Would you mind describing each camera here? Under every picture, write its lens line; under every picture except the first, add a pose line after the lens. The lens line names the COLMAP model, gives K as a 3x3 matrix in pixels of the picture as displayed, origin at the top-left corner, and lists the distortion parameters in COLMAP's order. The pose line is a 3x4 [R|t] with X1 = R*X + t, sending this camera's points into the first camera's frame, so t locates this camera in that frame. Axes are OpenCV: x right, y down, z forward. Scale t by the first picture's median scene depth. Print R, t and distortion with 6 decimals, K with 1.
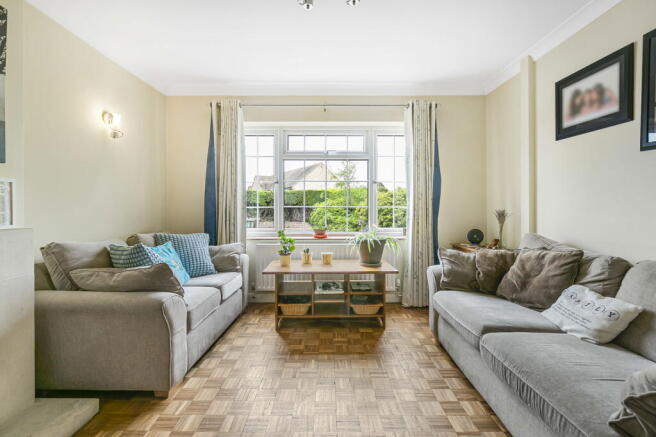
lens RADIAL K [[301.6, 0, 339.9], [0, 301.6, 204.9], [0, 0, 1]] dist [0.008455, -0.000258]
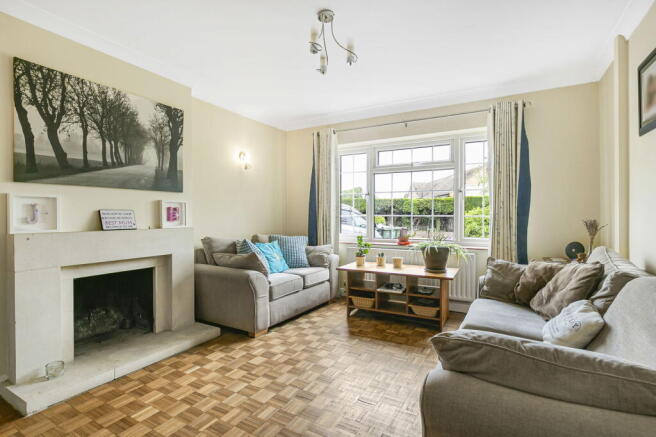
lens RADIAL K [[308.4, 0, 331.8], [0, 308.4, 216.2], [0, 0, 1]] dist [0.000260, 0.001141]
pose [[0.880495, 0.001903, -0.474052, 0.331182], [0.002167, 0.999965, 0.008039, -0.002517], [0.474051, -0.008105, 0.880460, -0.127378]]
